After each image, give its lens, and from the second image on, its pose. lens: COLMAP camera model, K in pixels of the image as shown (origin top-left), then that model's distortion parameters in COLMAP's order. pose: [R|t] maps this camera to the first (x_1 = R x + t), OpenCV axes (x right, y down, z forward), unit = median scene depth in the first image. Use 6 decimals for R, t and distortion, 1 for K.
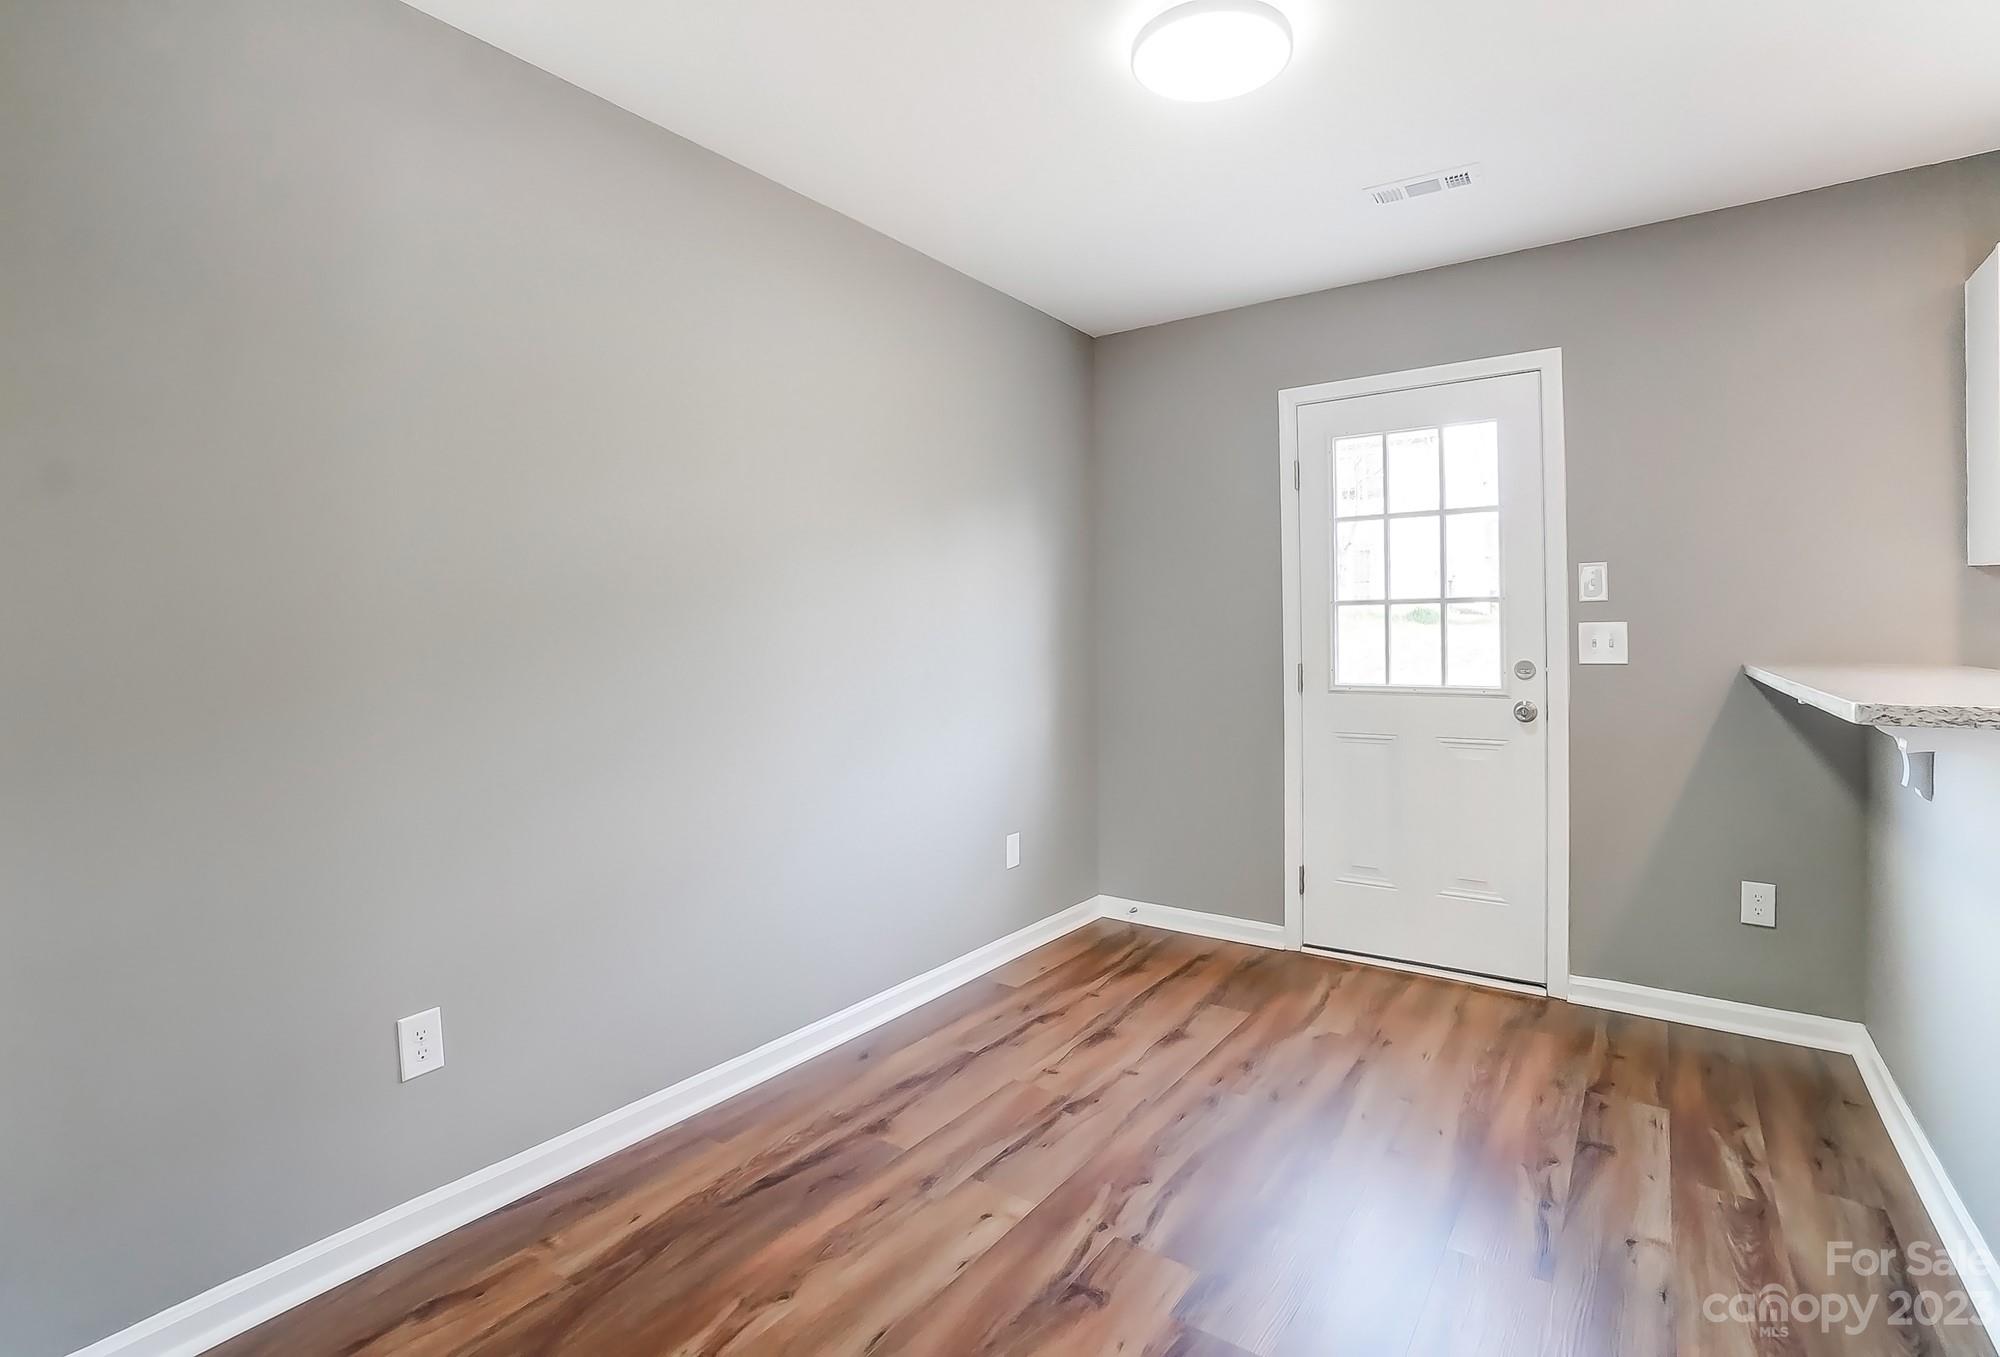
lens RADIAL K [[936.5, 0, 1009.1], [0, 936.5, 641.5], [0, 0, 1]] dist [-0.077355, 0.033670]
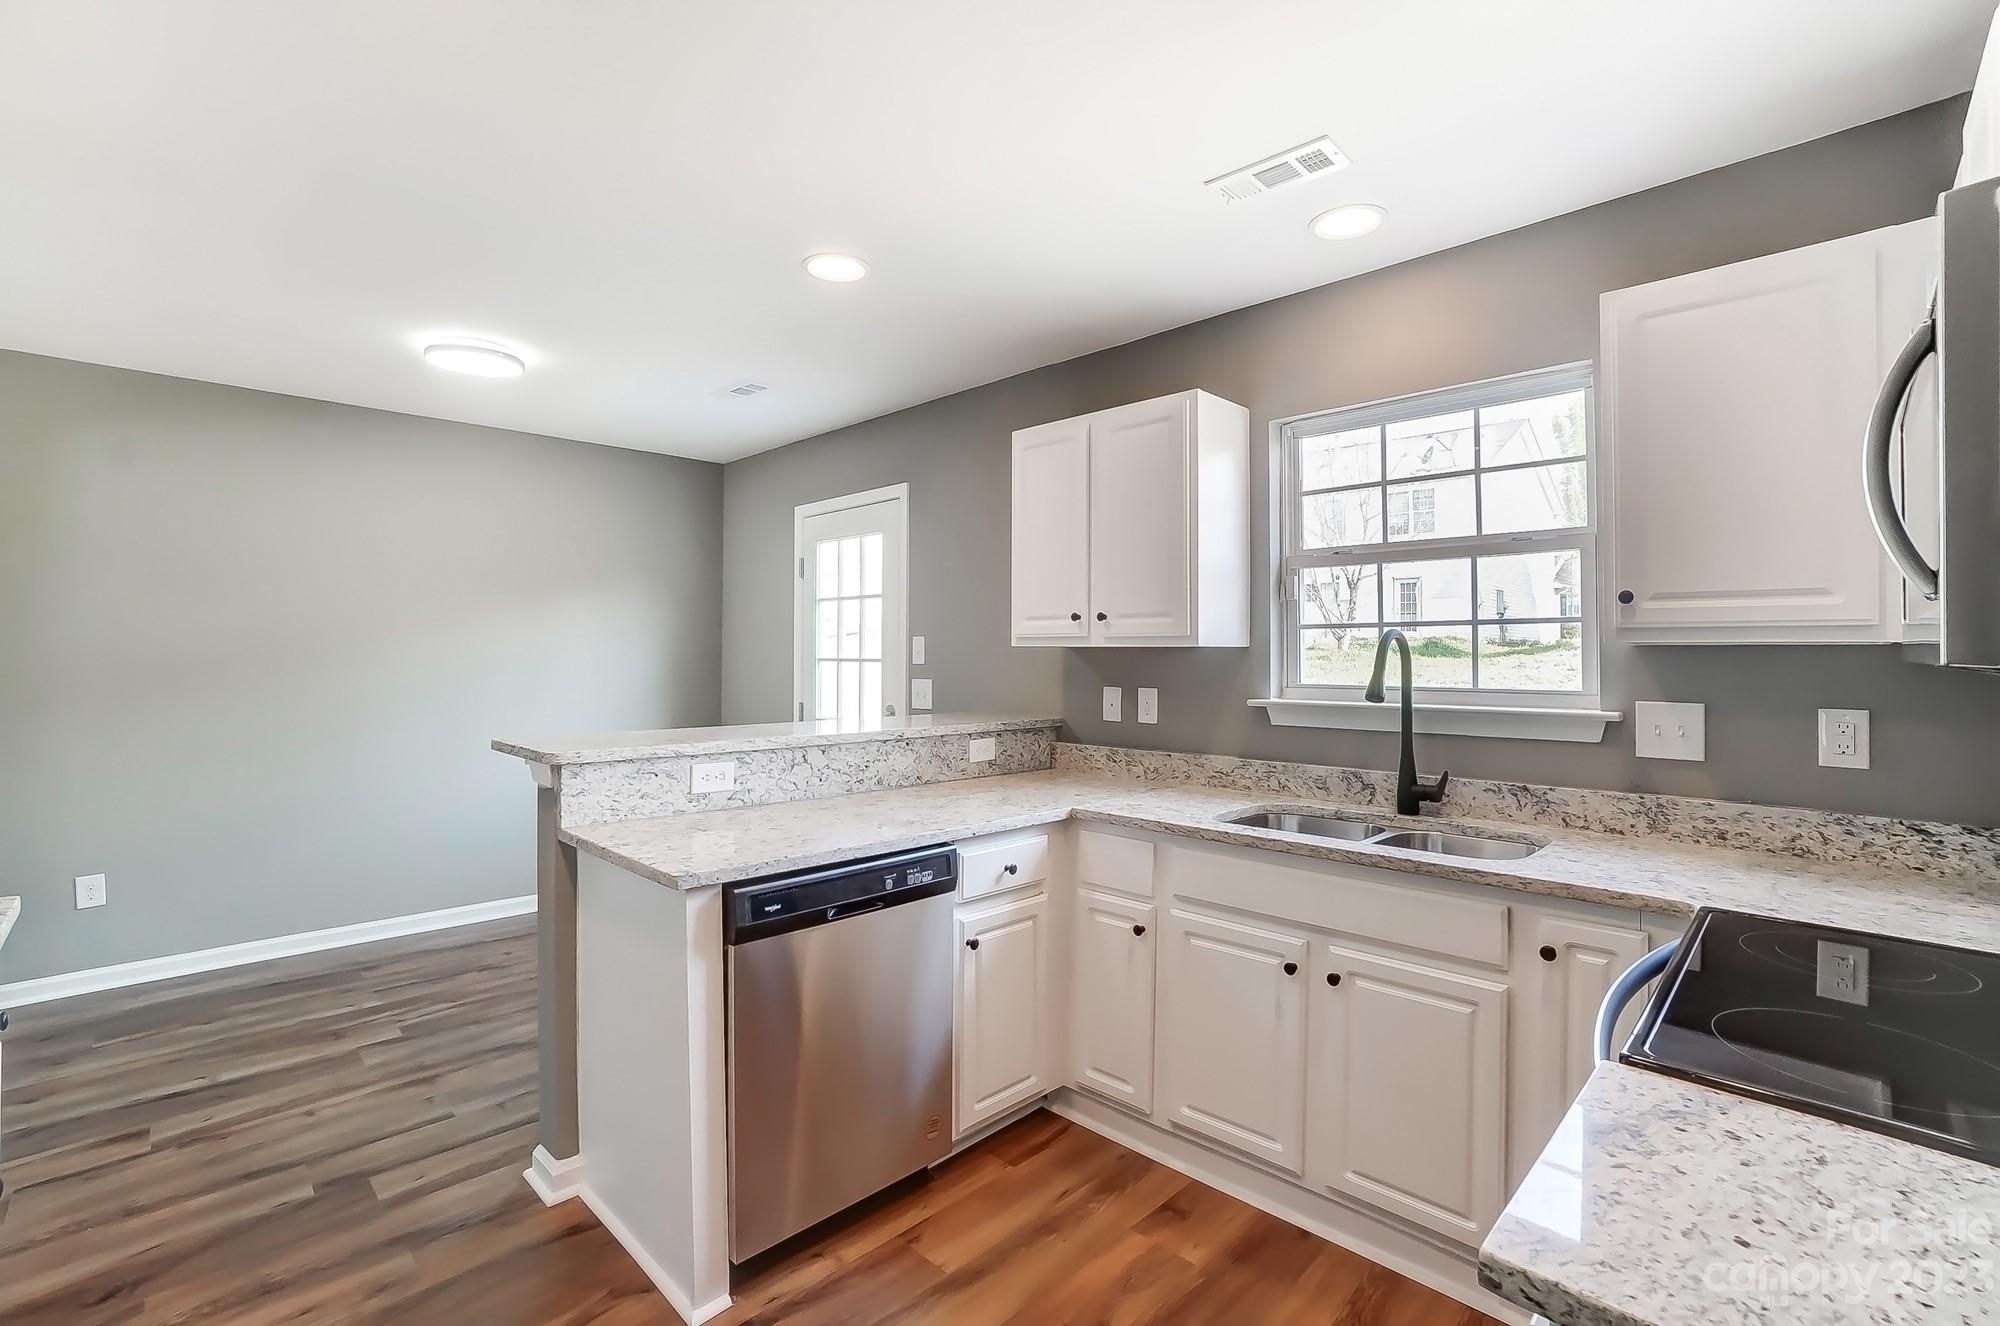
lens RADIAL K [[891.2, 0, 991.7], [0, 891.2, 635.4], [0, 0, 1]] dist [-0.051536, 0.019168]
pose [[0.984628, 0.002561, -0.174646, 0.967100], [-0.006312, 0.999761, -0.020927, -0.059076], [0.174550, 0.021707, 0.984409, -0.324387]]
